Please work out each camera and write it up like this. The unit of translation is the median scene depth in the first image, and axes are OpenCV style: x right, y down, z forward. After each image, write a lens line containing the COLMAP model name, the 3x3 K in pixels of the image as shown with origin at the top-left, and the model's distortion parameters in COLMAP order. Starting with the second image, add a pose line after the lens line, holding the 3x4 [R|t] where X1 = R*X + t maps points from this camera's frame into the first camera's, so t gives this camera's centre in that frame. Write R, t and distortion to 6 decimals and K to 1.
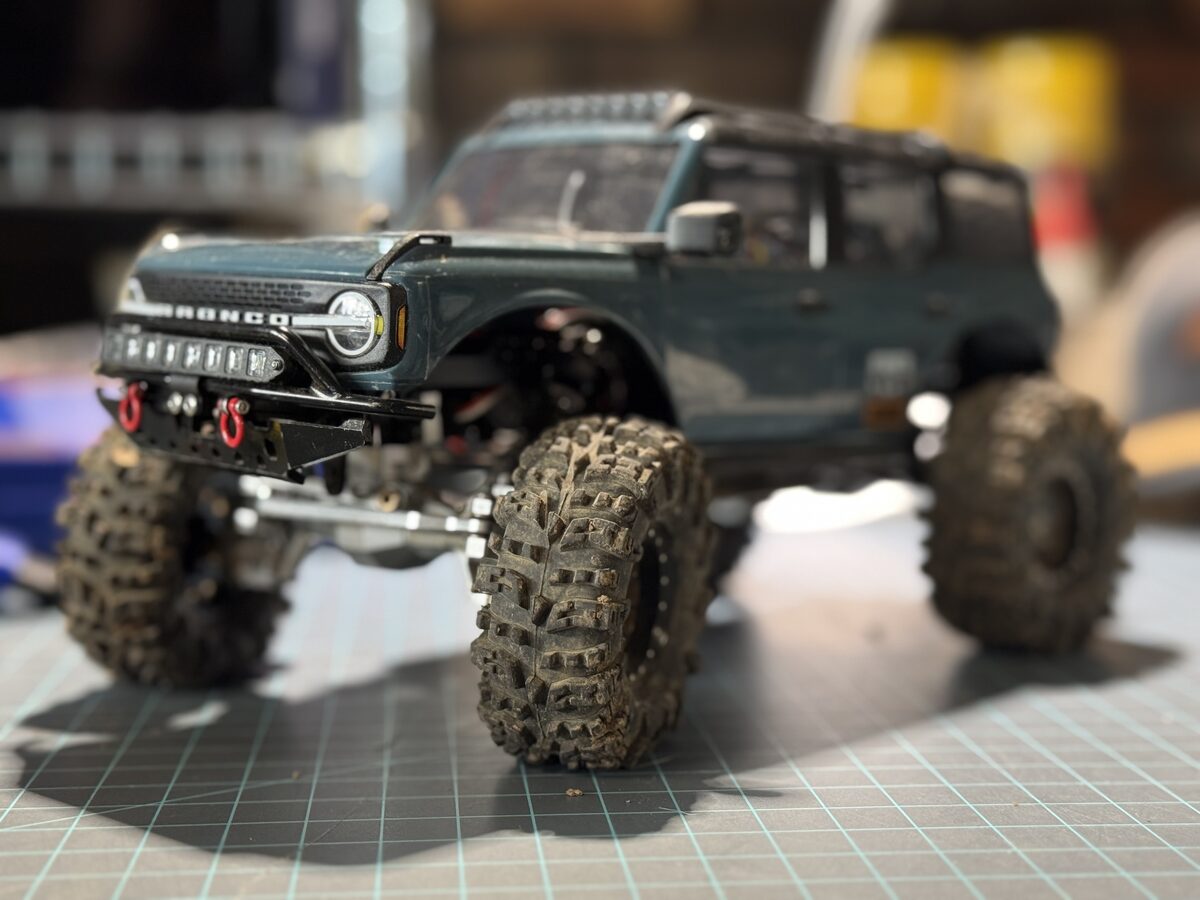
lens RADIAL K [[1832.8, 0, 592.7], [0, 1832.8, 454.4], [0, 0, 1]] dist [0.143717, -0.298616]
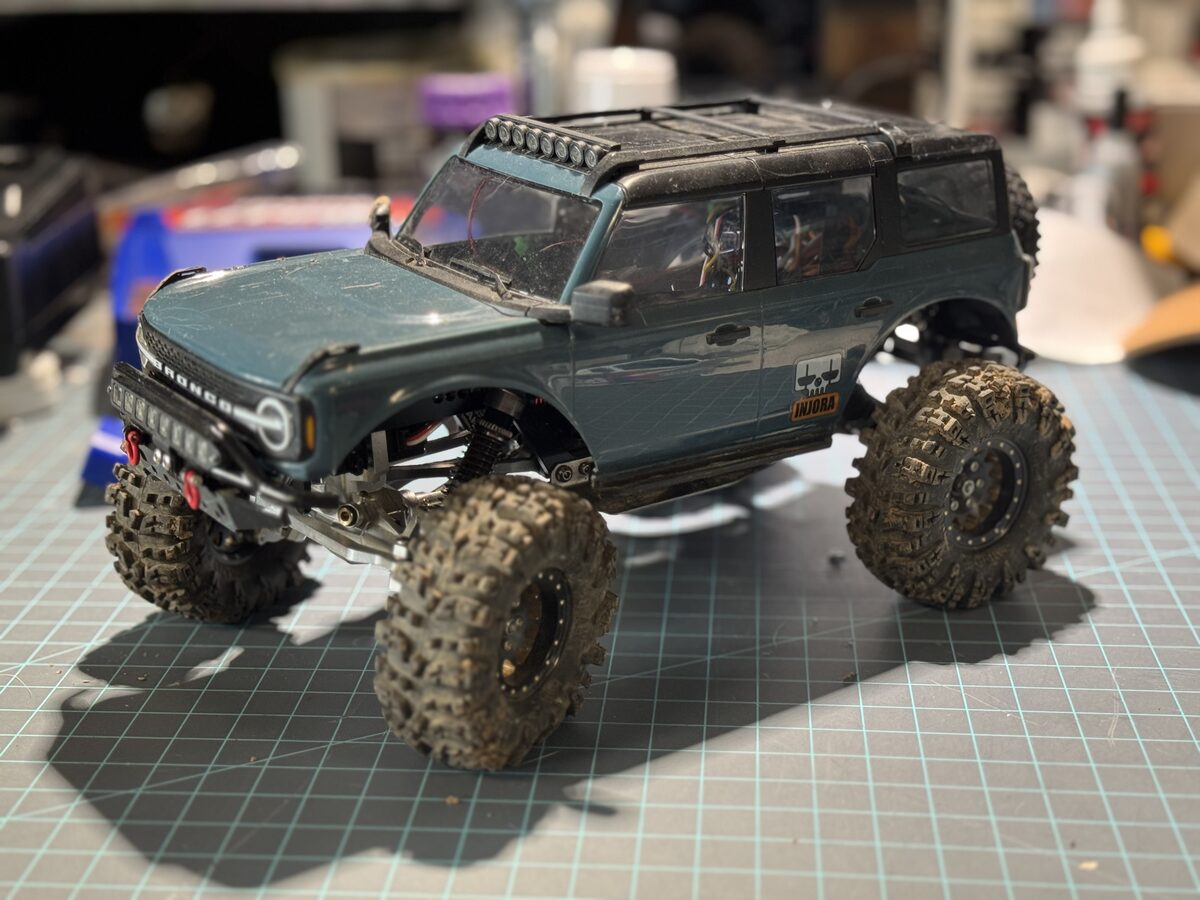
lens RADIAL K [[1832.8, 0, 592.7], [0, 1832.8, 454.4], [0, 0, 1]] dist [0.143717, -0.298616]
pose [[0.982981, 0.043573, -0.178462, 0.299513], [0.001703, 0.969260, 0.246032, -0.356692], [0.183697, -0.242149, 0.952691, -0.128799]]
